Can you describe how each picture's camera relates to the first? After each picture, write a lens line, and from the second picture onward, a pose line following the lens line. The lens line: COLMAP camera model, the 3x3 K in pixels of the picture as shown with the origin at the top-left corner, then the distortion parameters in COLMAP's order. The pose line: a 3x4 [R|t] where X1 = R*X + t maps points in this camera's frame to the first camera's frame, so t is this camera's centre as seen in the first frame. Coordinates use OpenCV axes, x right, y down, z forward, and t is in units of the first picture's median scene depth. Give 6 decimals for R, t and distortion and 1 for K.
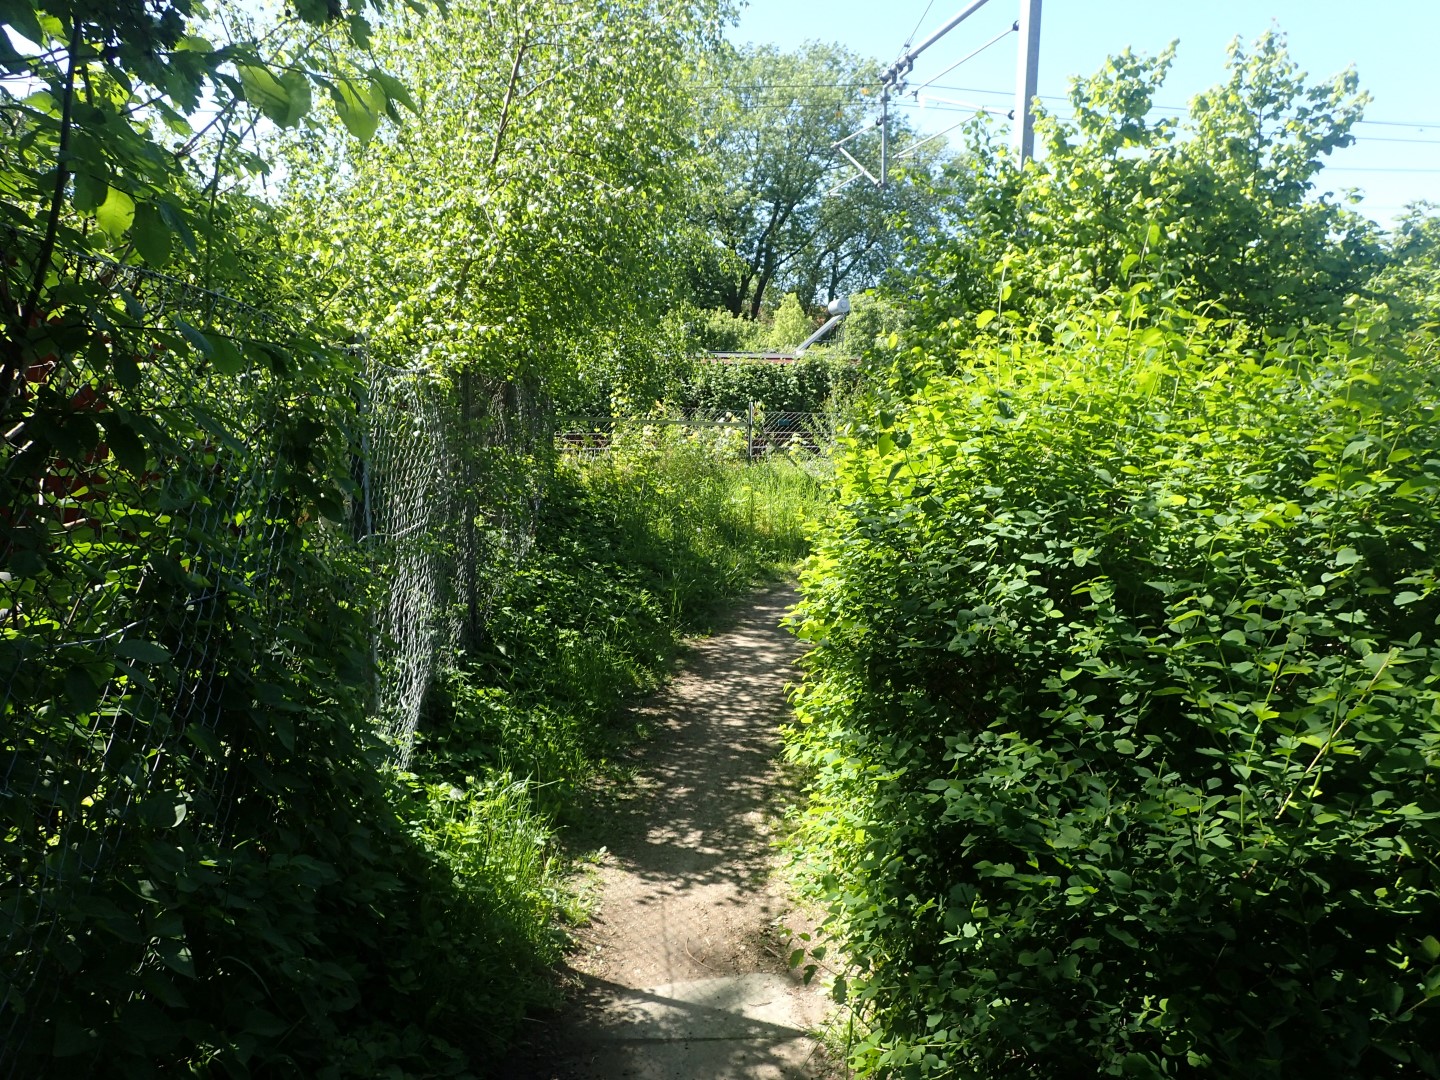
lens RADIAL K [[1065.3, 0, 719.9], [0, 1065.3, 537.4], [0, 0, 1]] dist [0.006437, 0.006493]
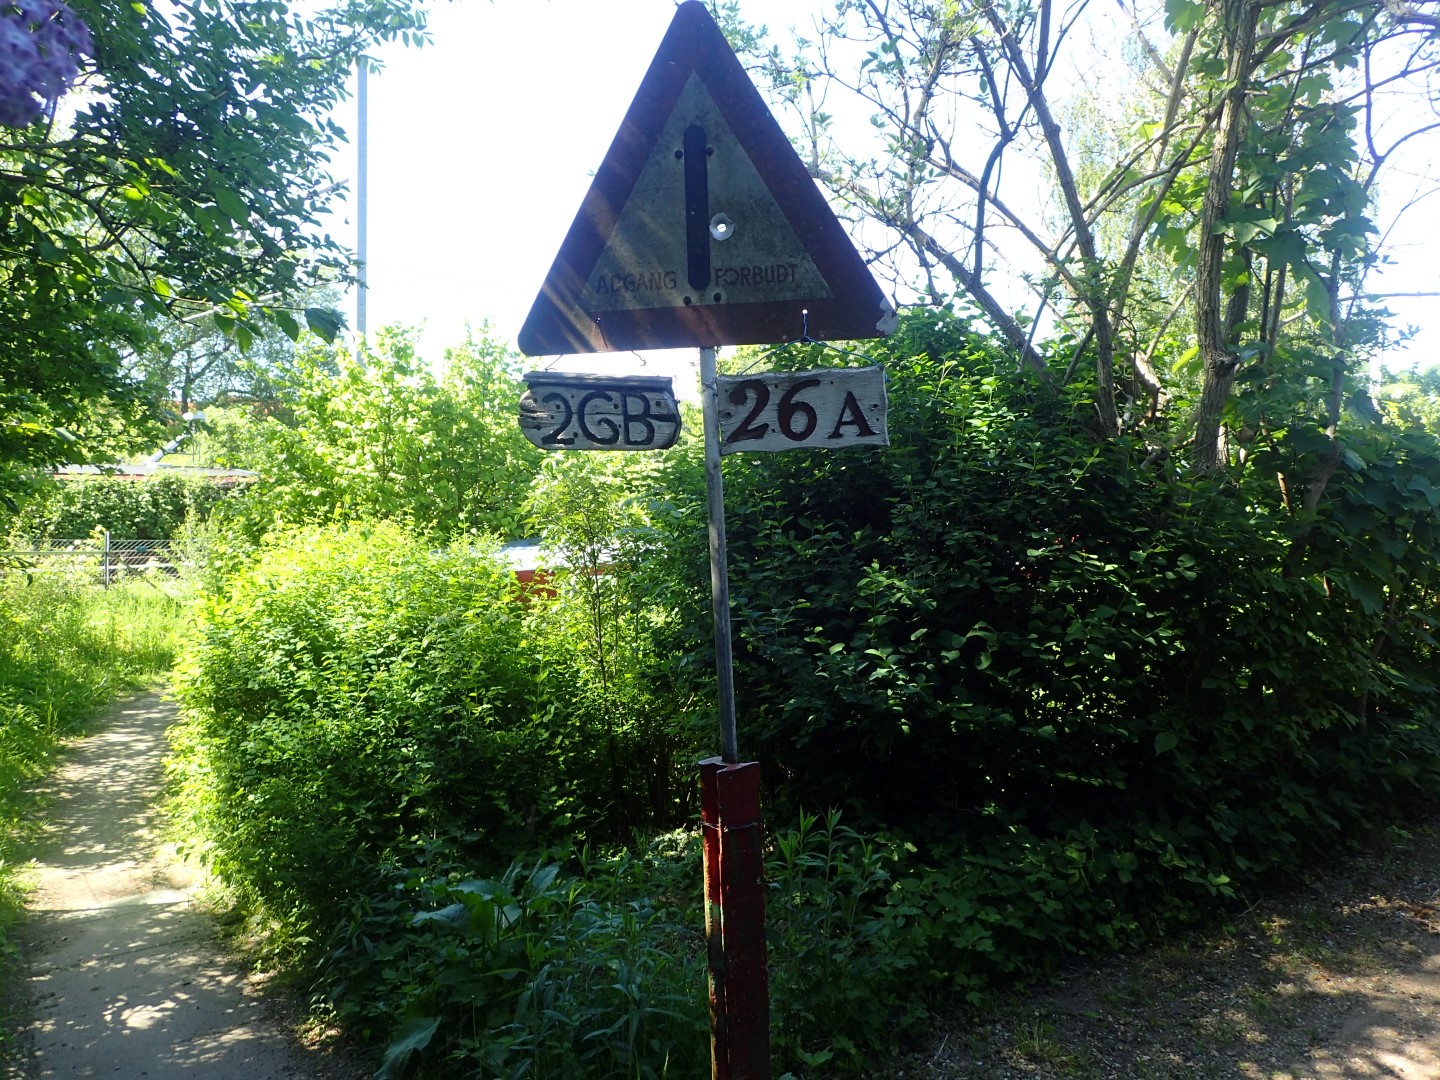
lens RADIAL K [[1065.3, 0, 721.4], [0, 1065.3, 528.3], [0, 0, 1]] dist [0.006437, 0.006493]
pose [[0.843637, -0.014037, 0.536730, -0.057677], [0.068787, 0.994246, -0.082117, 0.006158], [-0.532489, 0.106197, 0.839748, -0.542521]]
